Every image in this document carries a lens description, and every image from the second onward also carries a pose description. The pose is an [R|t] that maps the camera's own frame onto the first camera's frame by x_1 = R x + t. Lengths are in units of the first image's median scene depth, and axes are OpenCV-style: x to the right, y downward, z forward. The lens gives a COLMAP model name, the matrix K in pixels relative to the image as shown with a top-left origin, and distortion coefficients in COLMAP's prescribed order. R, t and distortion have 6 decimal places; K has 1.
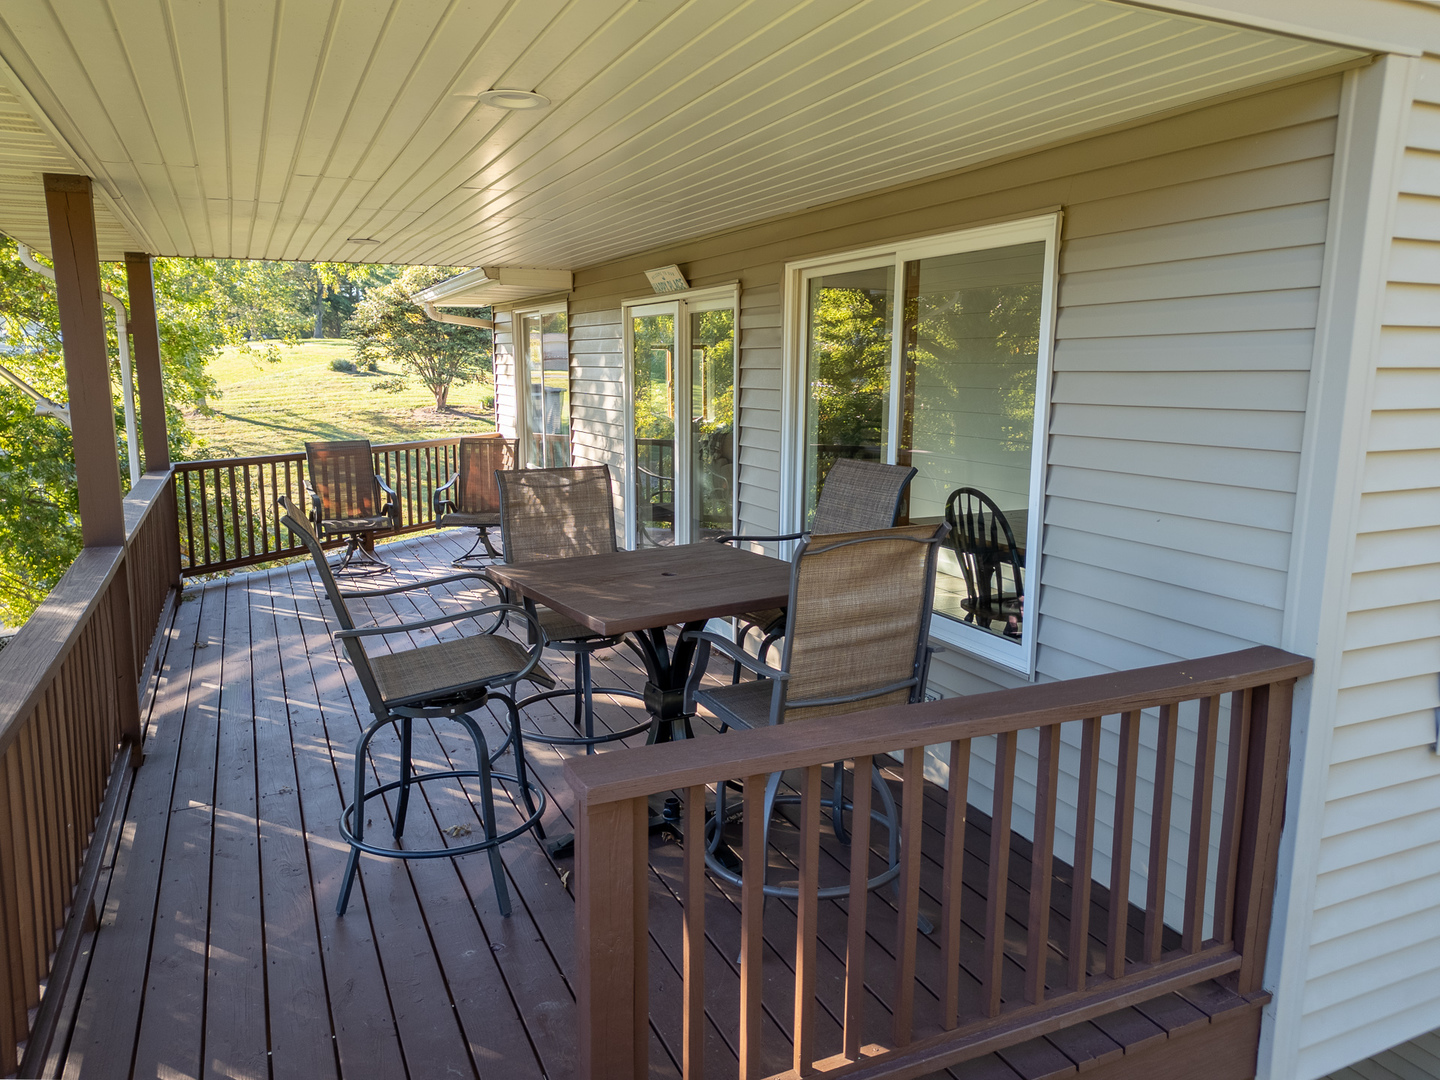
lens RADIAL K [[1018.8, 0, 721.9], [0, 1018.8, 532.6], [0, 0, 1]] dist [0.054770, -0.052953]
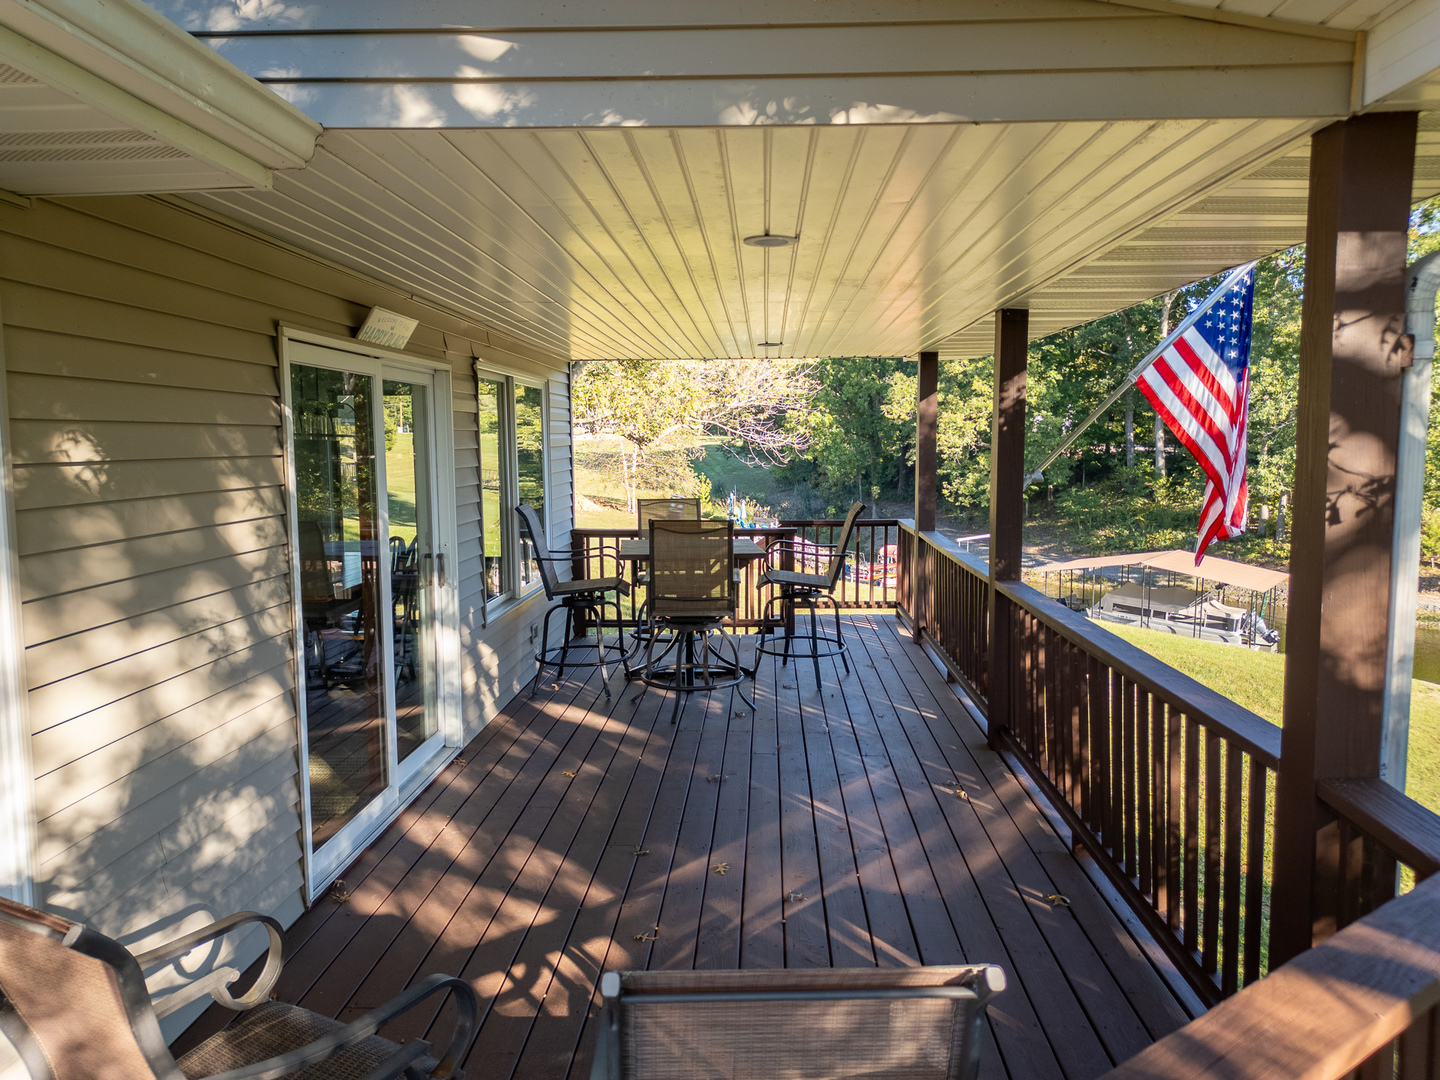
lens RADIAL K [[1018.8, 0, 721.9], [0, 1018.8, 532.6], [0, 0, 1]] dist [0.054770, -0.052953]
pose [[-0.885661, -0.054002, 0.461181, -0.886386], [0.063319, 0.969890, 0.235168, -0.377440], [-0.459995, 0.237481, -0.855575, 2.304430]]
